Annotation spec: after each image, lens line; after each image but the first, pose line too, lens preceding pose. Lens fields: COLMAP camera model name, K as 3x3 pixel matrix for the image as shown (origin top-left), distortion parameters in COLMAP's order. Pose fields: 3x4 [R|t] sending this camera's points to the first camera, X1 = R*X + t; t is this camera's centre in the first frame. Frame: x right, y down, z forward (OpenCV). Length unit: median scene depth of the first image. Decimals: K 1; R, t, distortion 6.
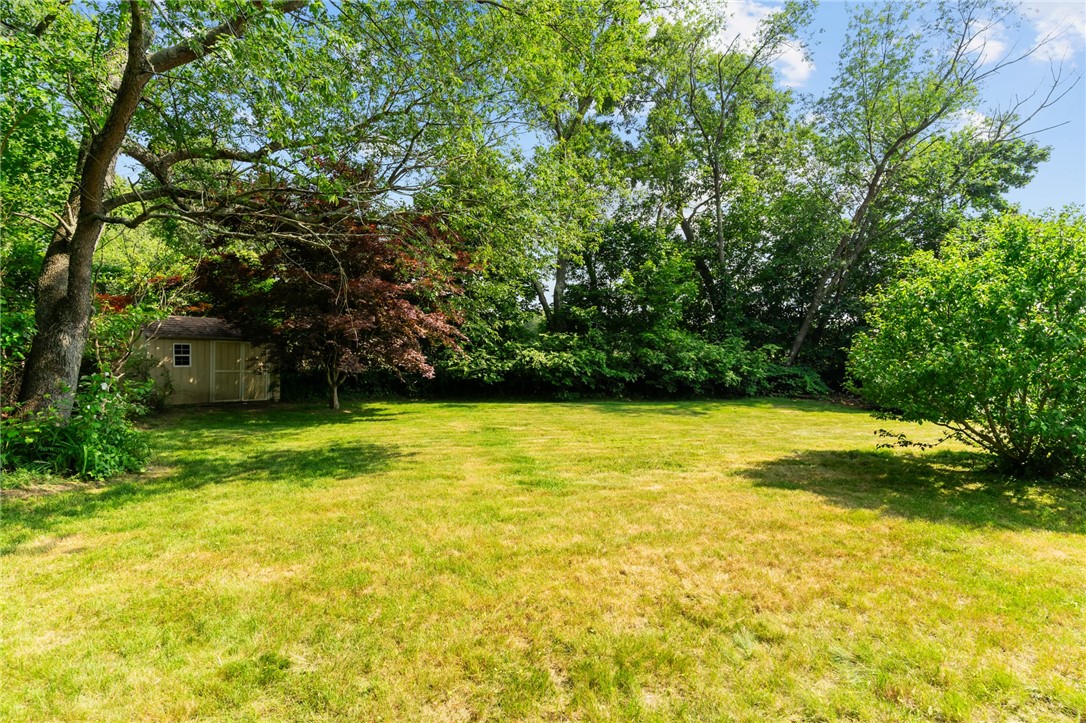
lens RADIAL K [[552.8, 0, 543.3], [0, 552.8, 366.9], [0, 0, 1]] dist [0.020042, 0.000341]
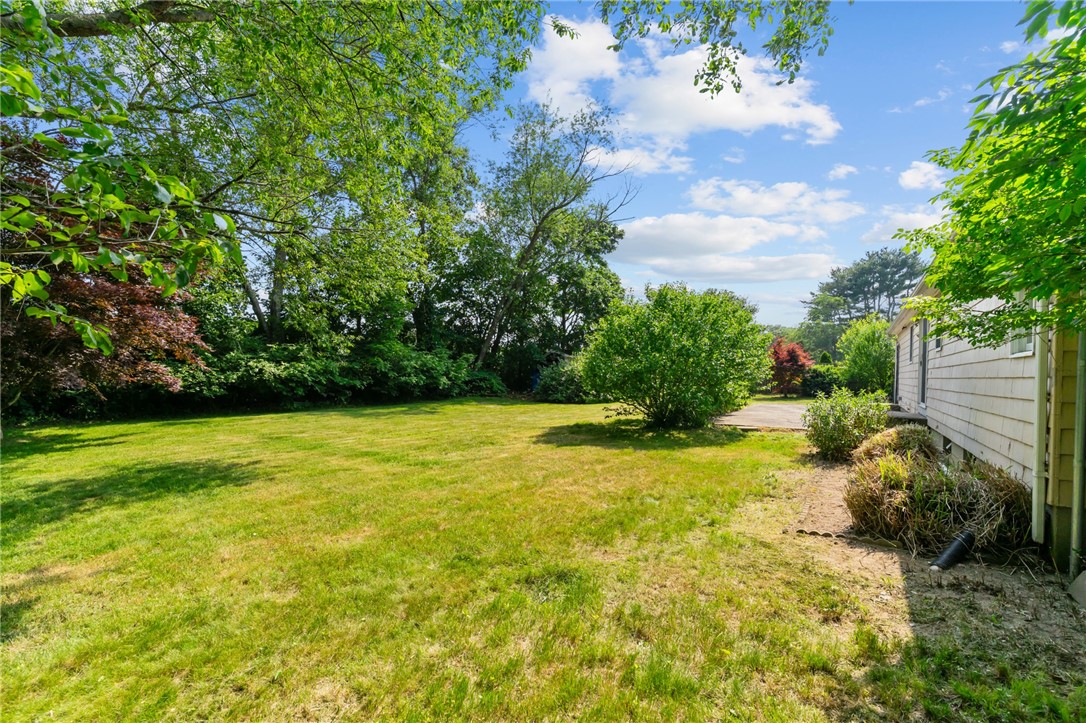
lens RADIAL K [[522.0, 0, 547.0], [0, 522.0, 378.5], [0, 0, 1]] dist [0.000823, -0.000003]
pose [[0.799224, -0.031761, 0.600193, -0.170405], [0.027695, 0.999488, 0.016011, -0.000011], [-0.600394, 0.003826, 0.799695, -0.048833]]
